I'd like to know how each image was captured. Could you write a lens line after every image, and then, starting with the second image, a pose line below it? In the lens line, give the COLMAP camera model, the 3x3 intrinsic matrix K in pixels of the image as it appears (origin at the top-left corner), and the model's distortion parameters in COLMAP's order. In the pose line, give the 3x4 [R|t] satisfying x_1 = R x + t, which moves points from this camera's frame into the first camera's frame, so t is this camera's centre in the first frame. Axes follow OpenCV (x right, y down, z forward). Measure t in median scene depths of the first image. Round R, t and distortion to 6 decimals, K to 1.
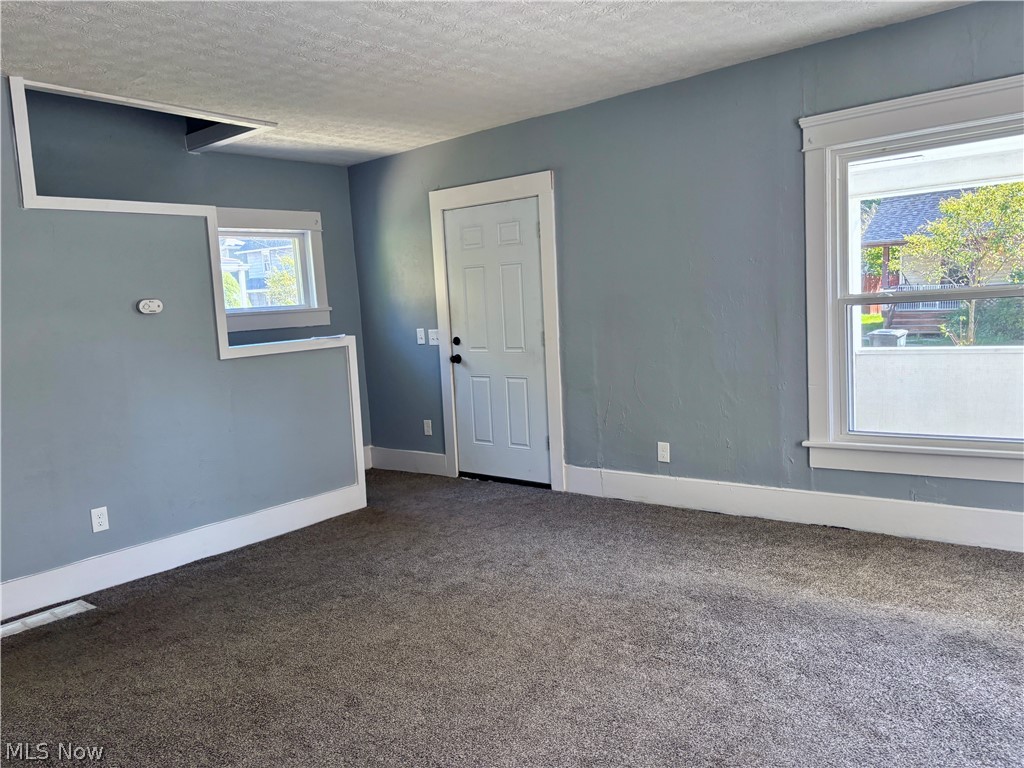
lens RADIAL K [[775.7, 0, 510.5], [0, 775.7, 391.7], [0, 0, 1]] dist [0.038841, -0.007610]
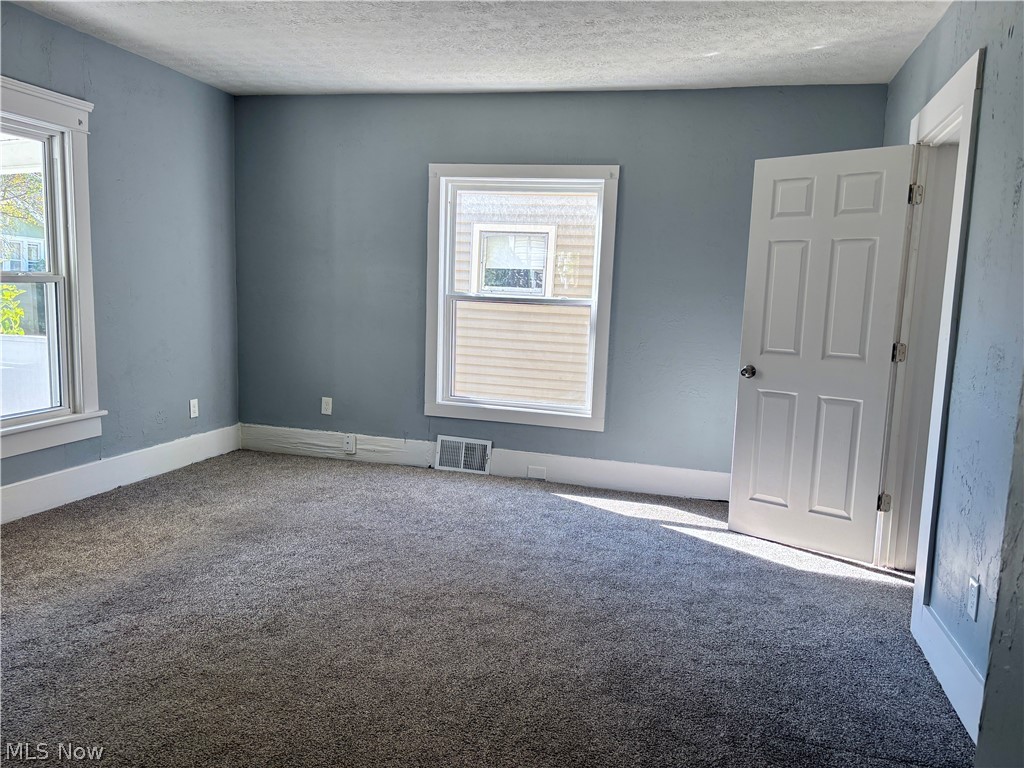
lens RADIAL K [[775.7, 0, 510.5], [0, 775.7, 386.2], [0, 0, 1]] dist [0.038841, -0.007610]
pose [[-0.396422, -0.070024, 0.915394, -0.787375], [0.089225, 0.989428, 0.114327, -0.050102], [-0.913722, 0.126998, -0.385983, 0.995233]]
